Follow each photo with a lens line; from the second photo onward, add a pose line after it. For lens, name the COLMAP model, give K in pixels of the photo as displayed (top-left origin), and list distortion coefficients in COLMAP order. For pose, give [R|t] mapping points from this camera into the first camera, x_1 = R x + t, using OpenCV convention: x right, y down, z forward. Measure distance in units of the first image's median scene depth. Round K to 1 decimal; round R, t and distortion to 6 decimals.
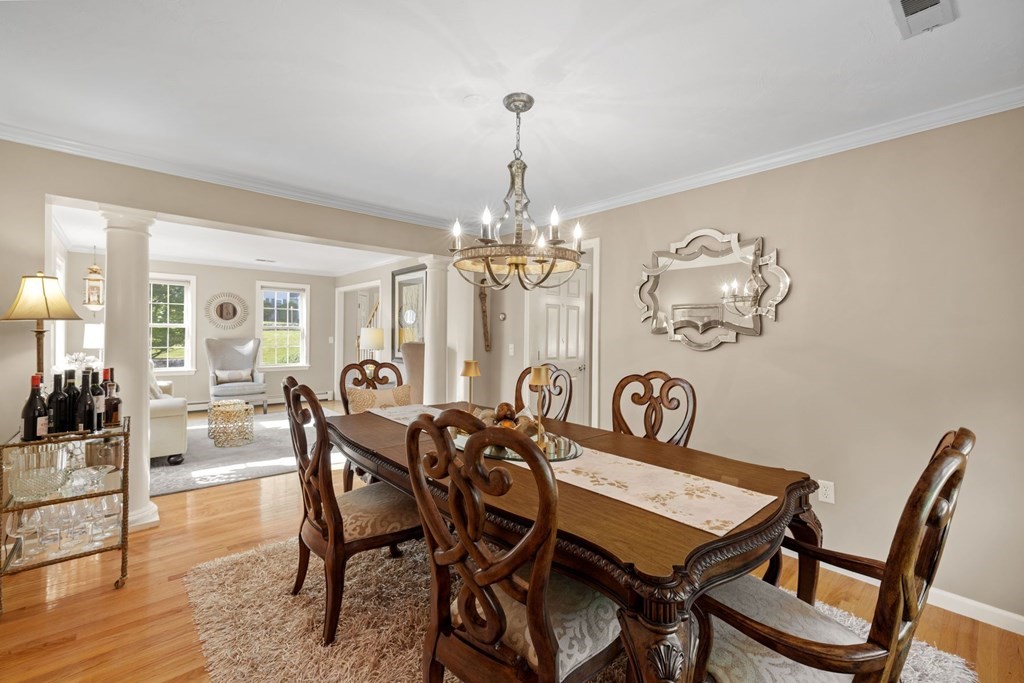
lens RADIAL K [[429.6, 0, 517.3], [0, 429.6, 337.4], [0, 0, 1]] dist [0.000656, -0.000472]
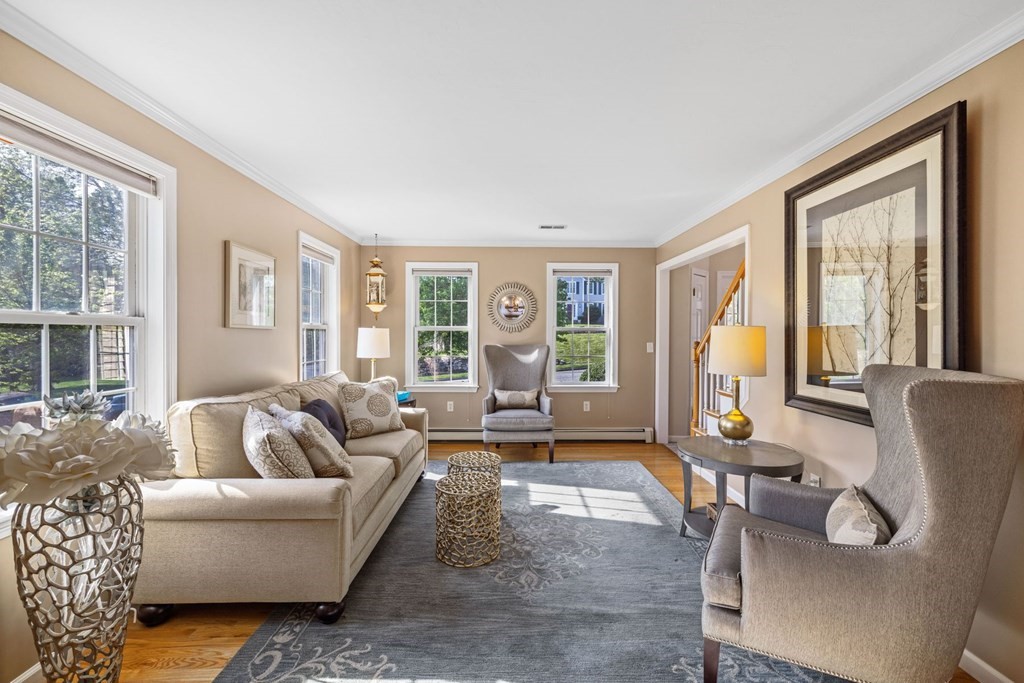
lens RADIAL K [[429.6, 0, 514.4], [0, 429.6, 337.3], [0, 0, 1]] dist [0.000656, -0.000472]
pose [[0.753680, -0.005059, -0.657223, -0.202313], [0.000100, 0.999971, -0.007582, -0.005581], [0.657242, 0.005648, 0.753658, 0.473385]]
